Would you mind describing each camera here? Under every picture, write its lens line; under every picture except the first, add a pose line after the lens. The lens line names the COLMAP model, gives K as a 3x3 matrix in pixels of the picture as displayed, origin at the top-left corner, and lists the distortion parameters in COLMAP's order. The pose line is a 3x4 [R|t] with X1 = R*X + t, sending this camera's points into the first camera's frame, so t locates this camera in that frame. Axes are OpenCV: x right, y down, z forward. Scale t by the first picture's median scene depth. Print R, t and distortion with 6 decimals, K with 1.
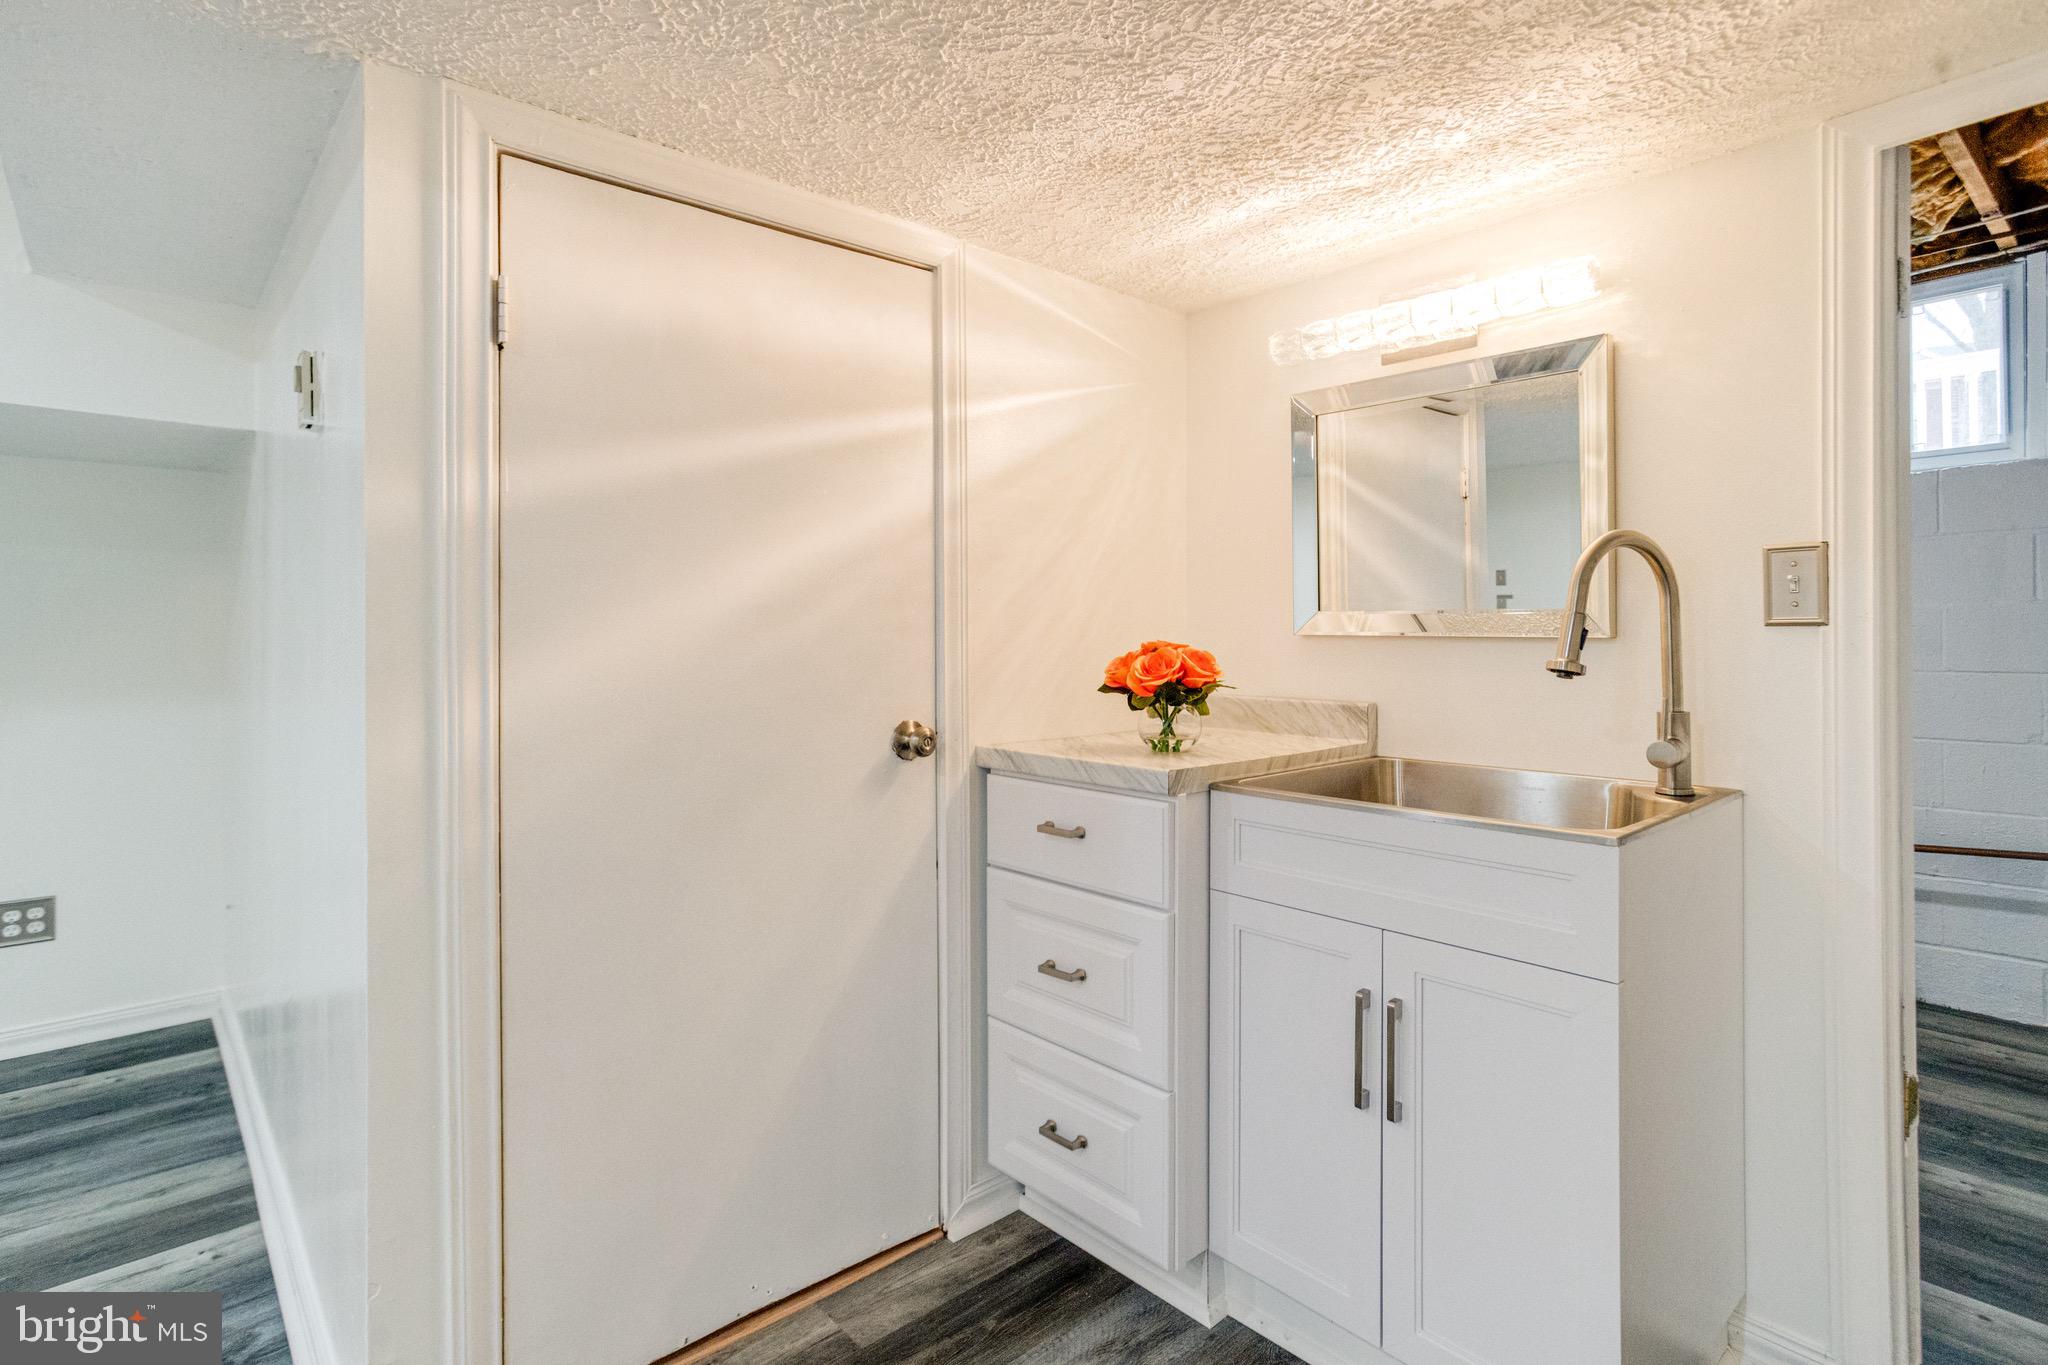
lens RADIAL K [[1016.6, 0, 1008.3], [0, 1016.6, 632.2], [0, 0, 1]] dist [-0.037412, 0.026921]
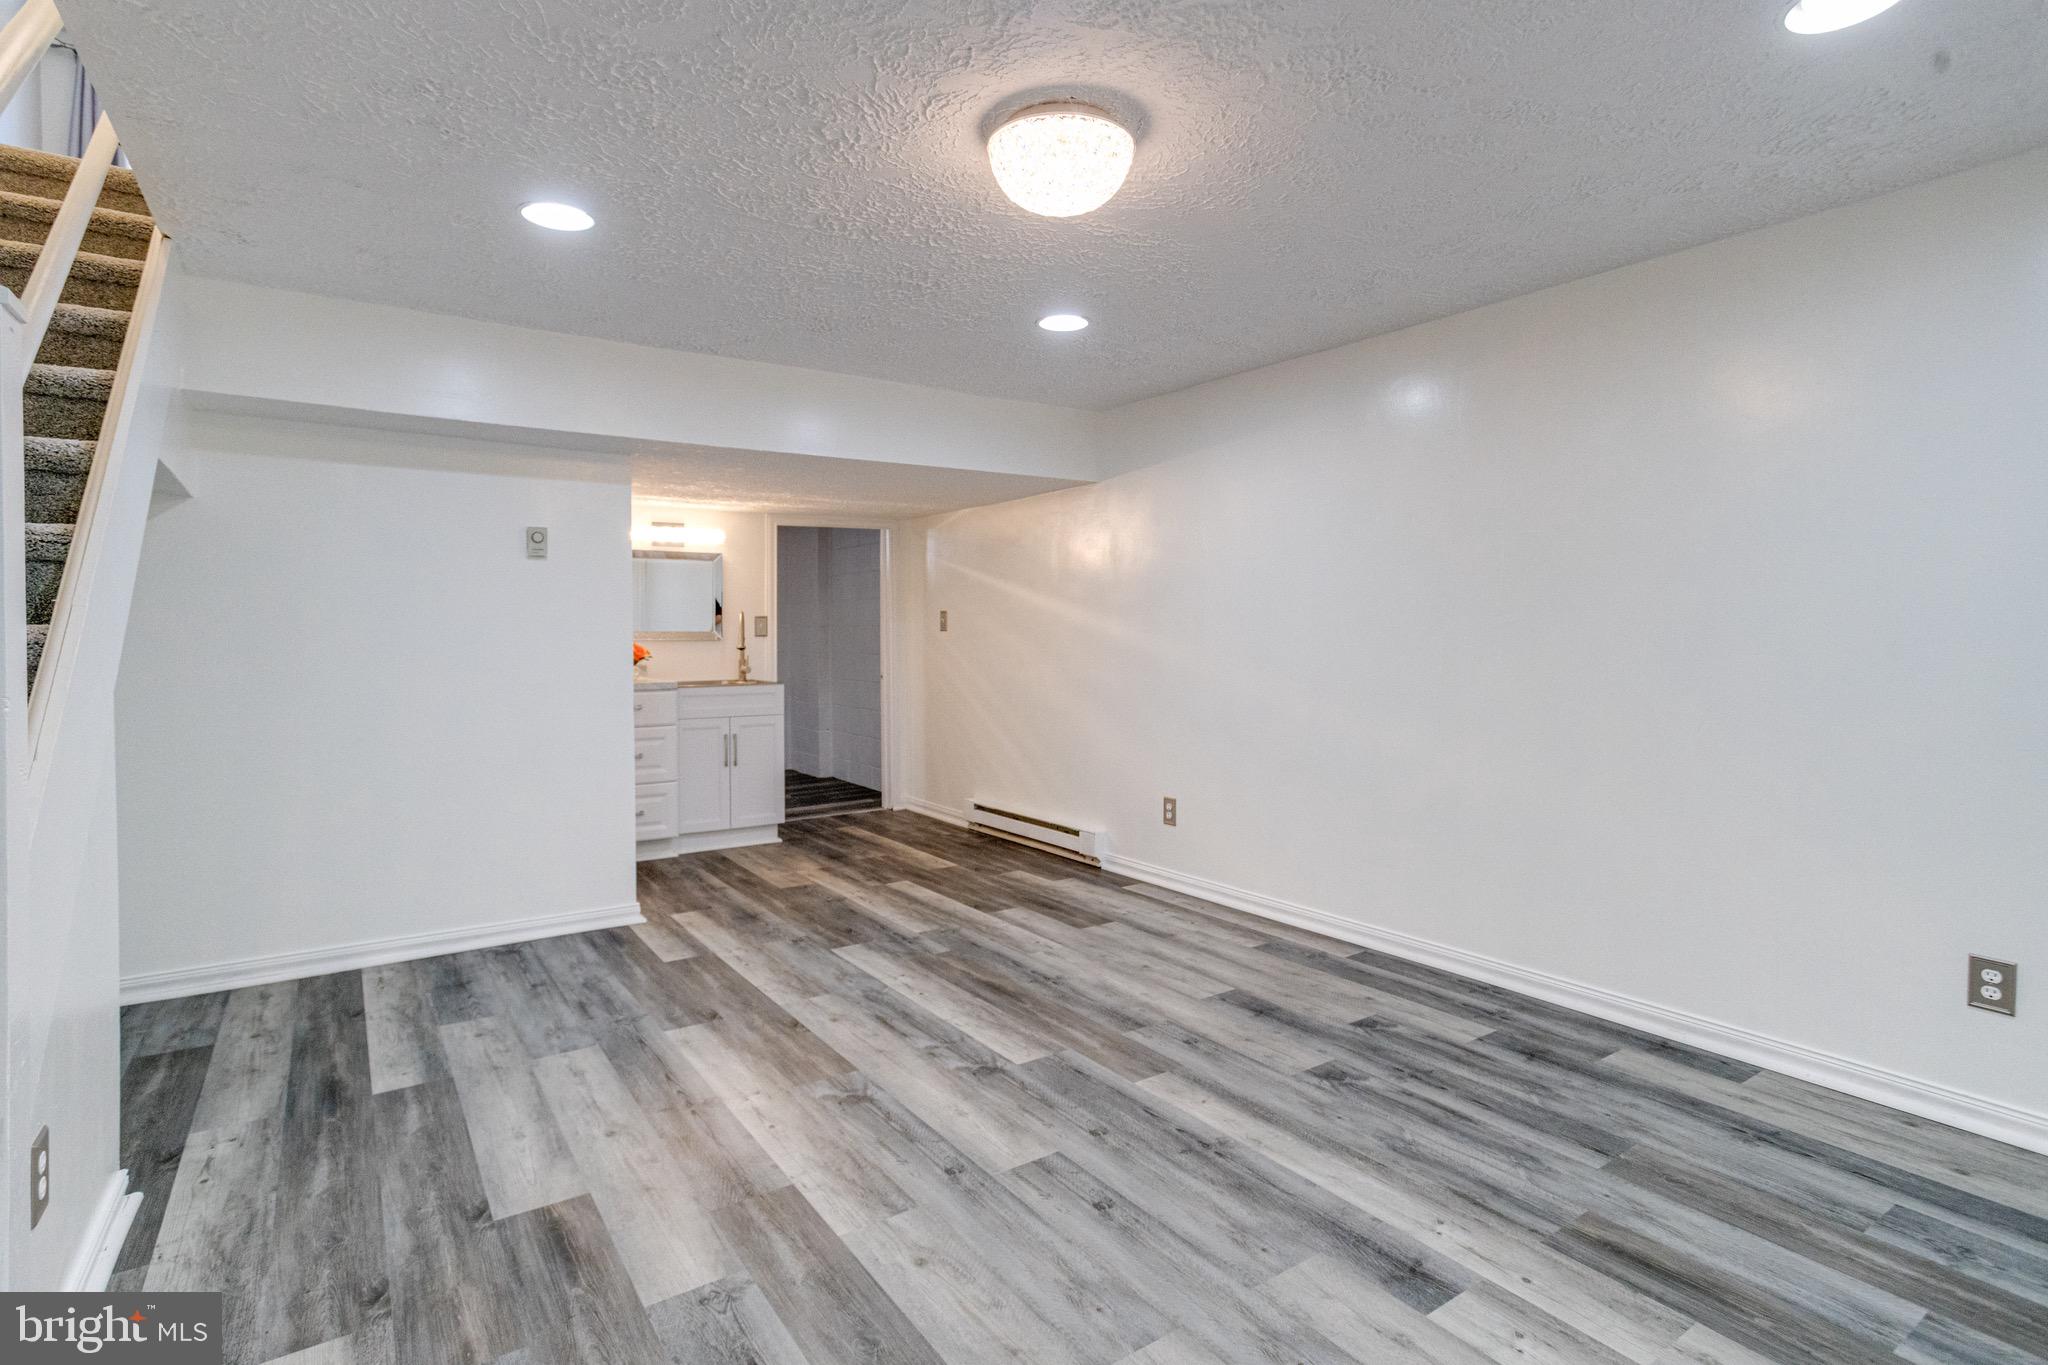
lens RADIAL K [[1011.1, 0, 1012.6], [0, 1011.1, 648.1], [0, 0, 1]] dist [-0.032446, 0.023109]
pose [[0.122568, -0.013850, 0.992363, -2.460825], [0.003515, 0.999902, 0.013521, -0.003474], [-0.992454, 0.001831, 0.122605, -0.383058]]
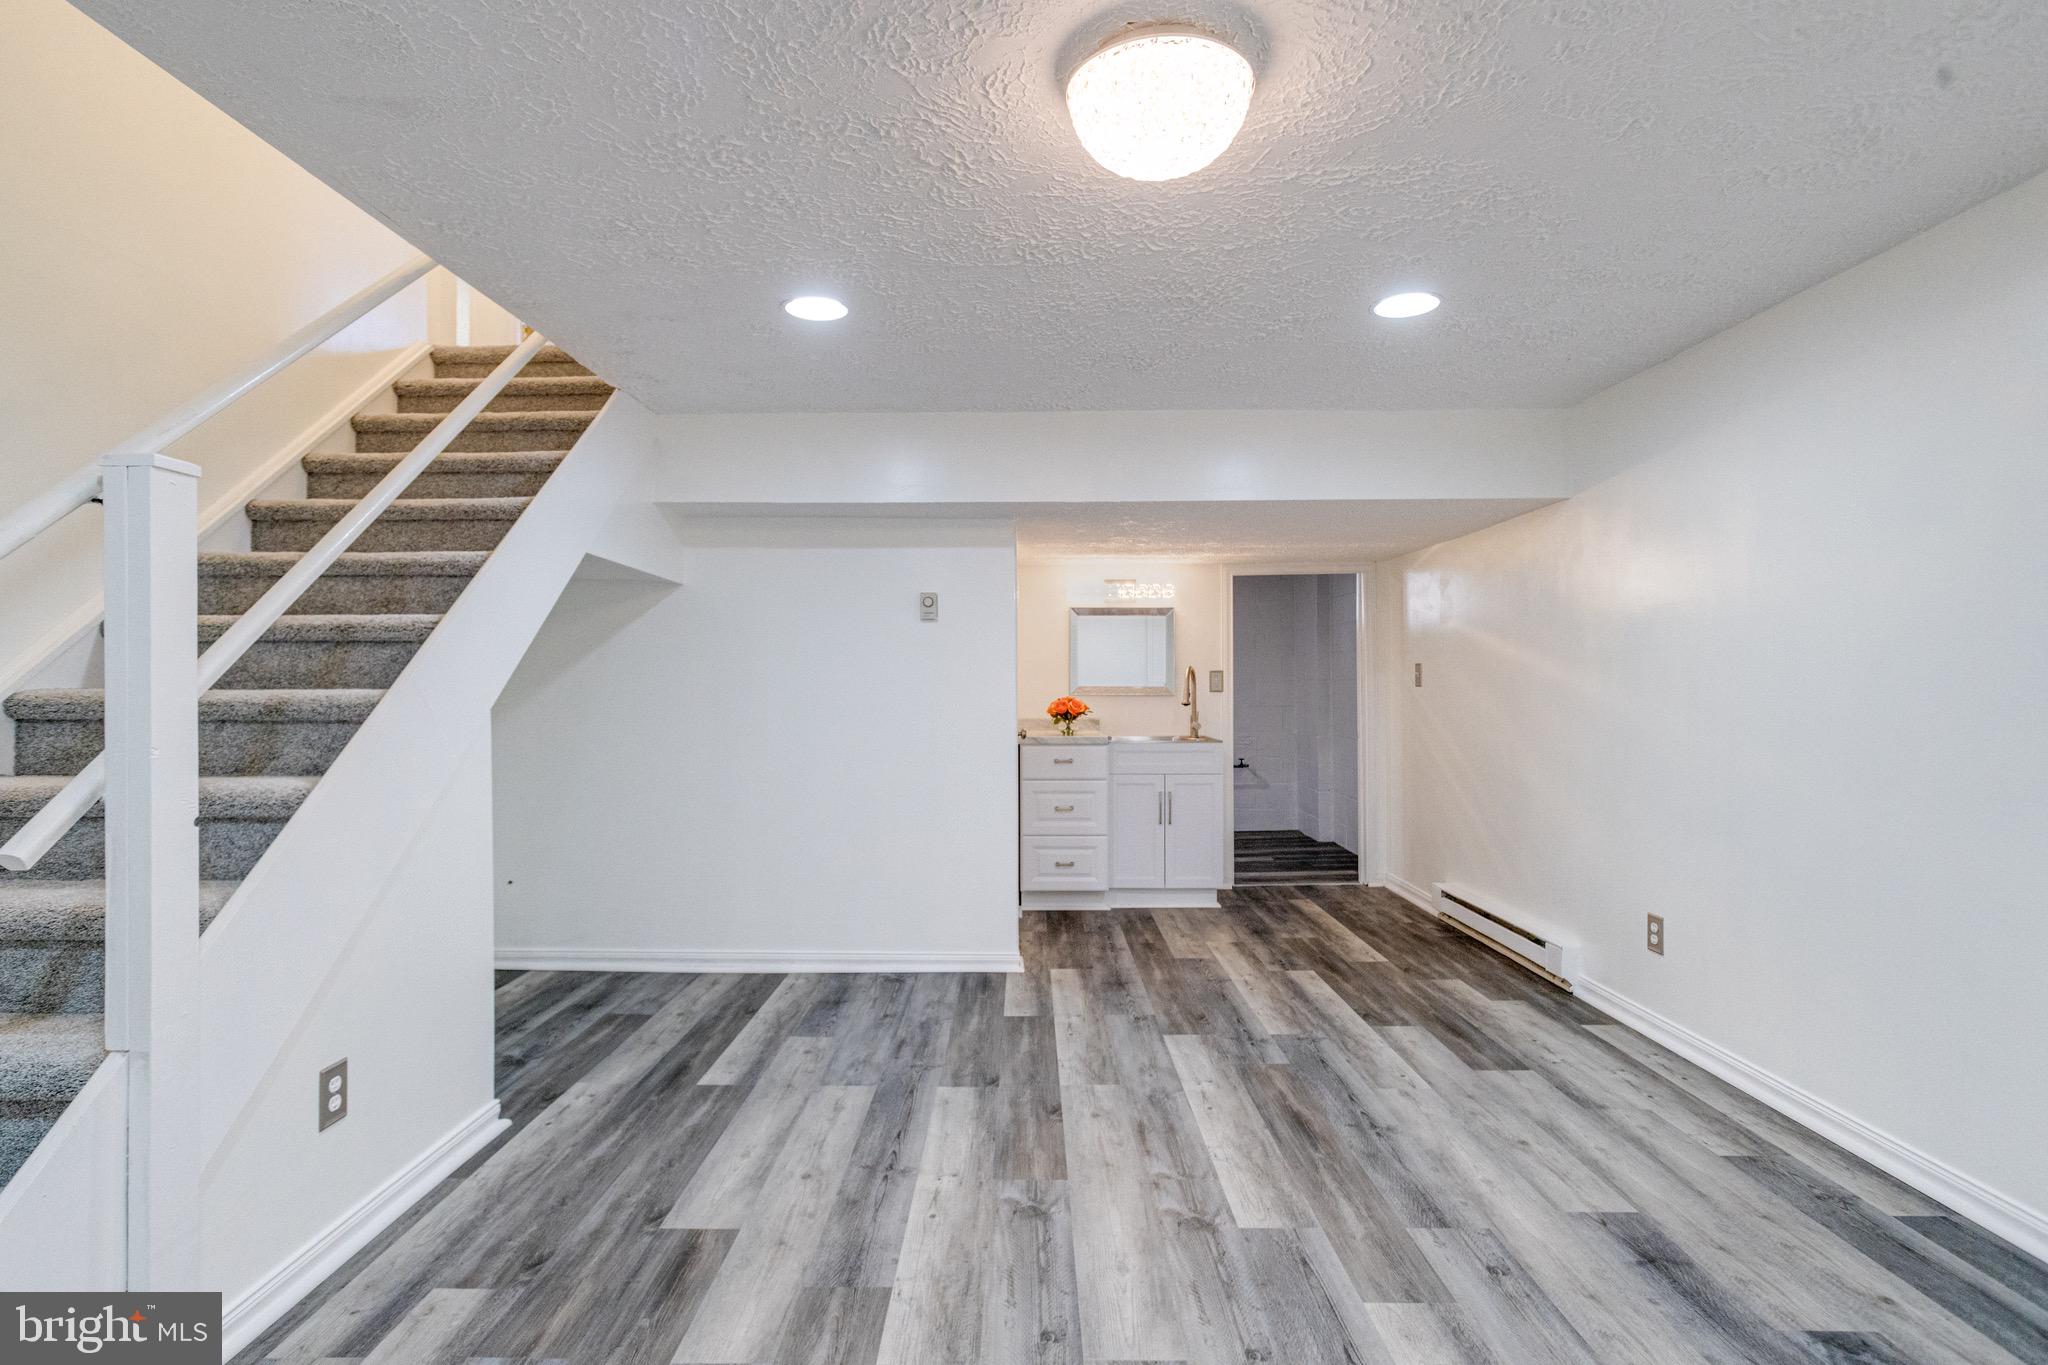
lens RADIAL K [[1000.6, 0, 1012.3], [0, 1000.6, 677.9], [0, 0, 1]] dist [-0.032698, 0.025055]
pose [[0.670387, 0.005154, 0.741994, -2.074747], [0.002270, 0.999957, -0.008997, -0.015737], [-0.742008, 0.007715, 0.670346, -0.790212]]
